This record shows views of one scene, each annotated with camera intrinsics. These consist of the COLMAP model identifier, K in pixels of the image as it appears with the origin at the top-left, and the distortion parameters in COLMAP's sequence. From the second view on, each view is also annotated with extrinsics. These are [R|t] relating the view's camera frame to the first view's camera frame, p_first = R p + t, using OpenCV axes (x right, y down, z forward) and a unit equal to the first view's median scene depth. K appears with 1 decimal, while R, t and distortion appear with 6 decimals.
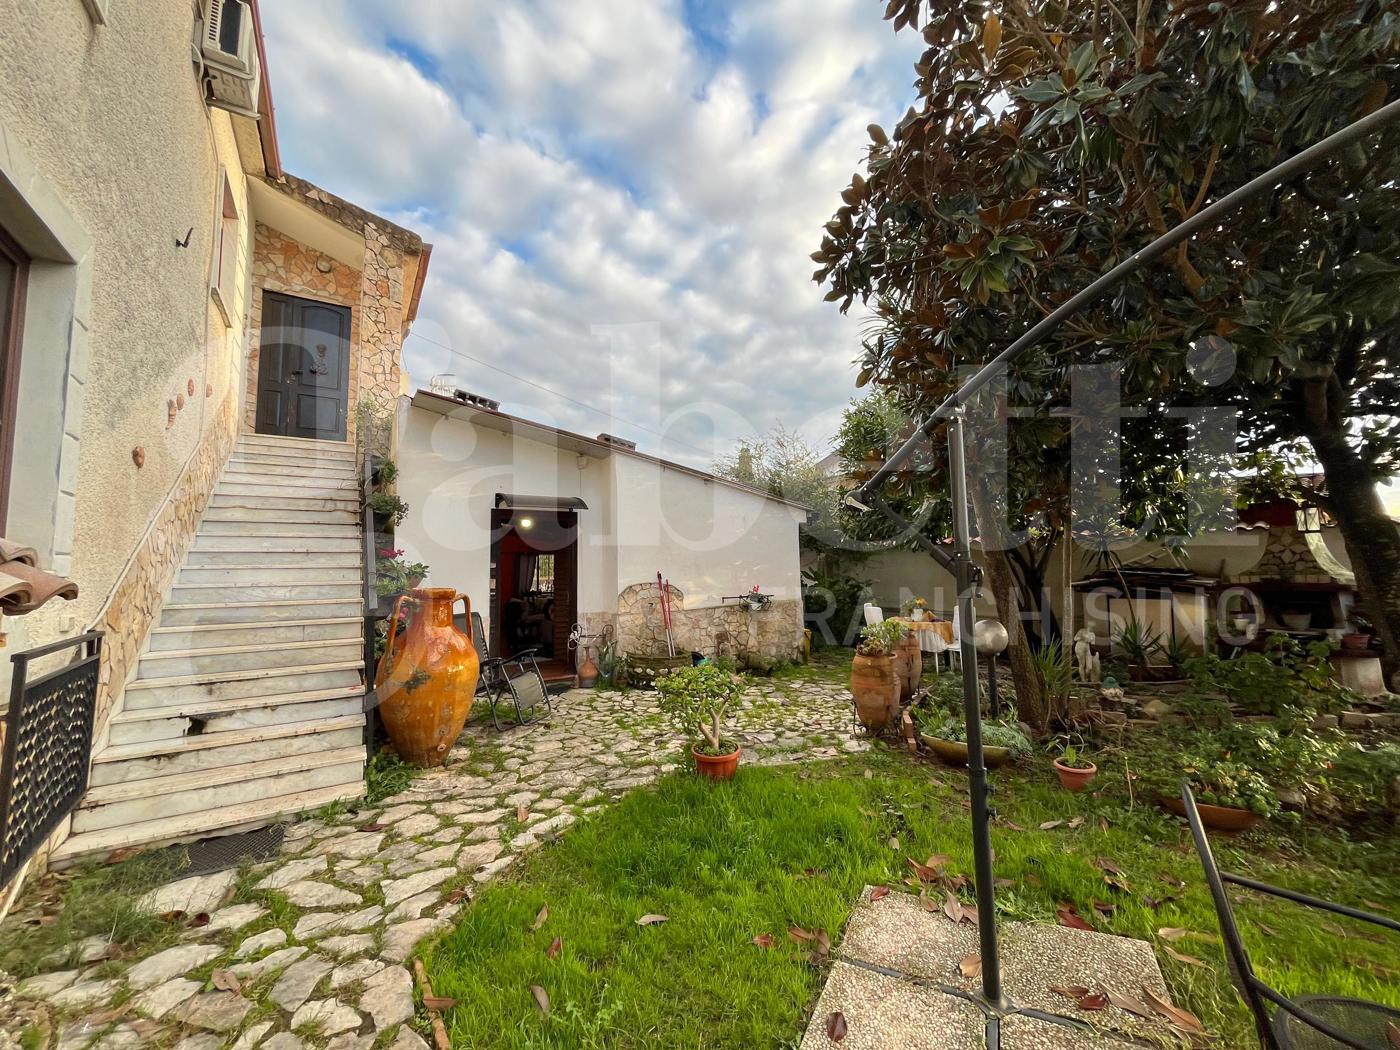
lens RADIAL K [[547.4, 0, 706.8], [0, 547.4, 517.7], [0, 0, 1]] dist [0.015018, -0.010131]
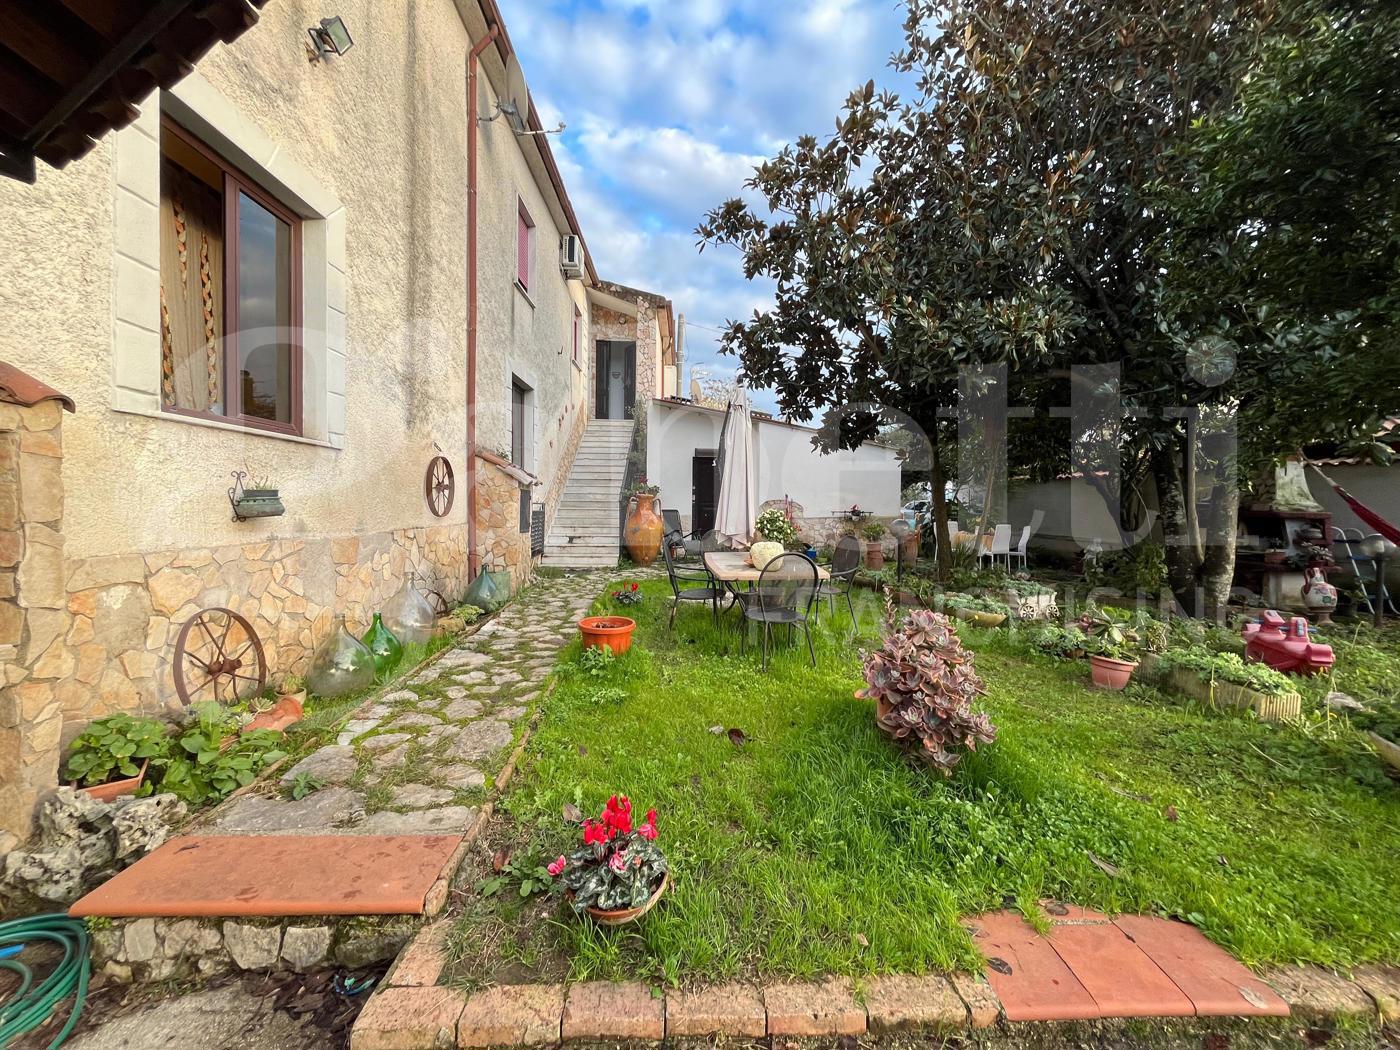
lens RADIAL K [[547.4, 0, 706.8], [0, 547.4, 517.7], [0, 0, 1]] dist [0.015018, -0.010131]
pose [[0.862184, 0.045156, -0.504579, 0.573602], [0.011686, 0.993982, 0.108922, -0.016190], [0.506460, -0.099808, 0.856467, -0.549831]]
